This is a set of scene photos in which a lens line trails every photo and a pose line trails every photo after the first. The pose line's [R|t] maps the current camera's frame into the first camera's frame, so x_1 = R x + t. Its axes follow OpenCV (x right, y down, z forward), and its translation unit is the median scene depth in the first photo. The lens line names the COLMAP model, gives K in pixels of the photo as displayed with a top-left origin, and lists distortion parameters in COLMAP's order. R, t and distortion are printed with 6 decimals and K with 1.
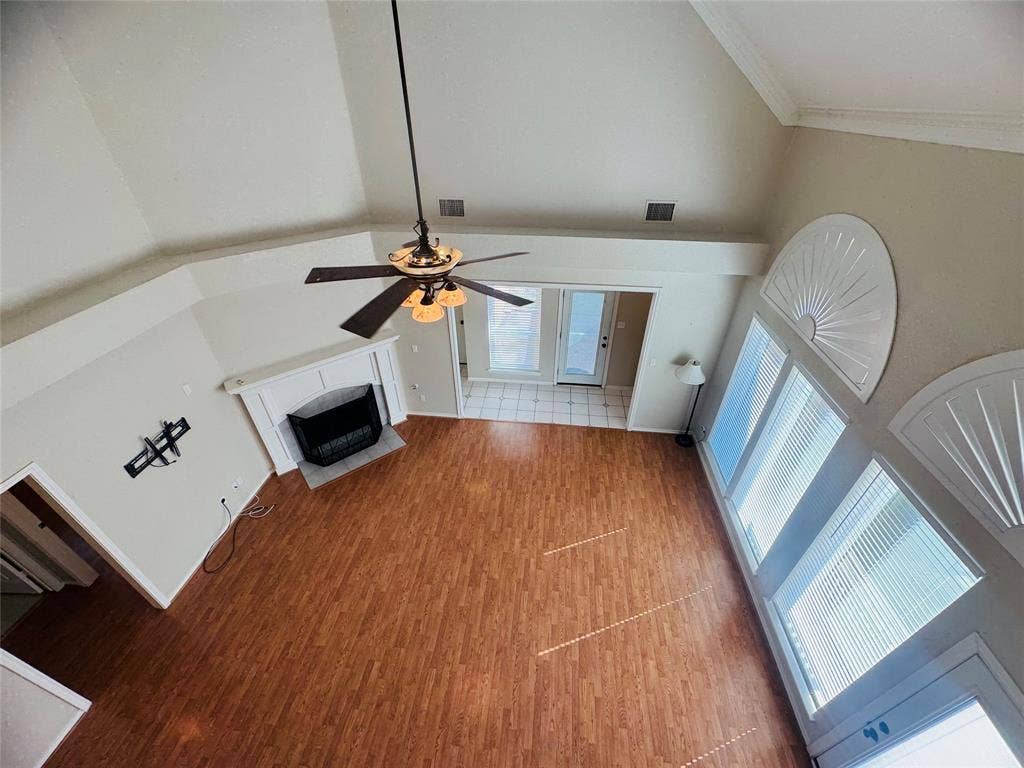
lens RADIAL K [[408.2, 0, 512.4], [0, 408.2, 385.7], [0, 0, 1]] dist [-0.000567, 0.000081]
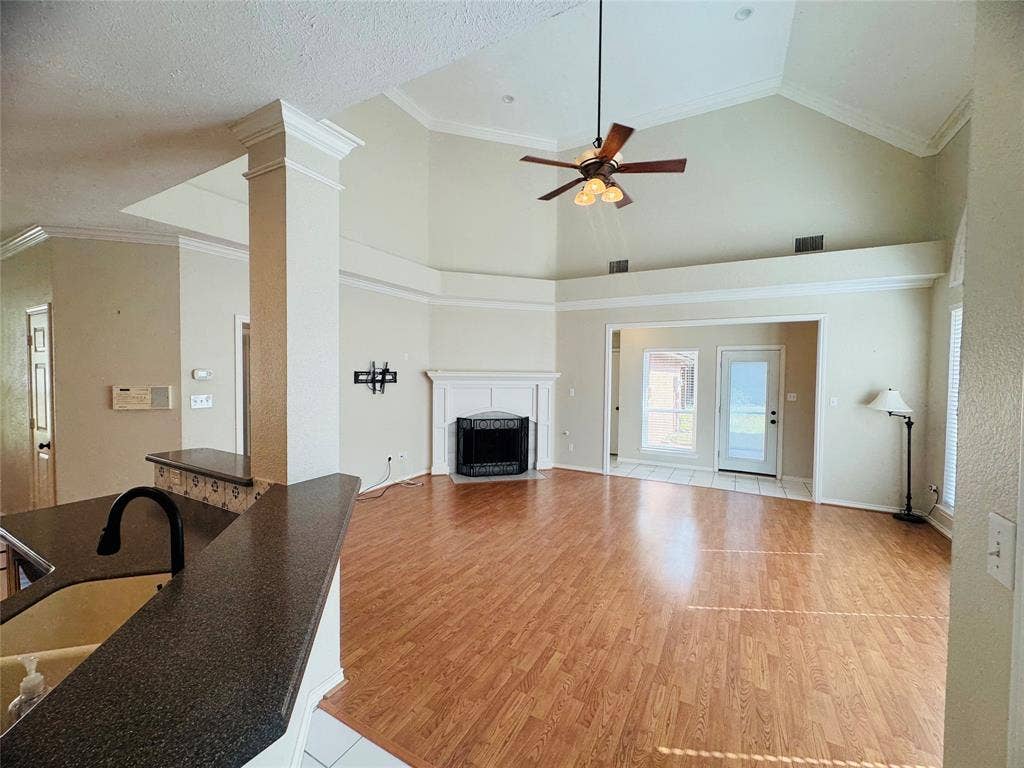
lens RADIAL K [[408.2, 0, 512.4], [0, 408.2, 385.7], [0, 0, 1]] dist [-0.000567, 0.000081]
pose [[0.922496, 0.024595, -0.385221, 0.050661], [-0.235359, 0.826839, -0.510826, 0.627803], [0.305952, 0.561900, 0.768545, 0.104856]]
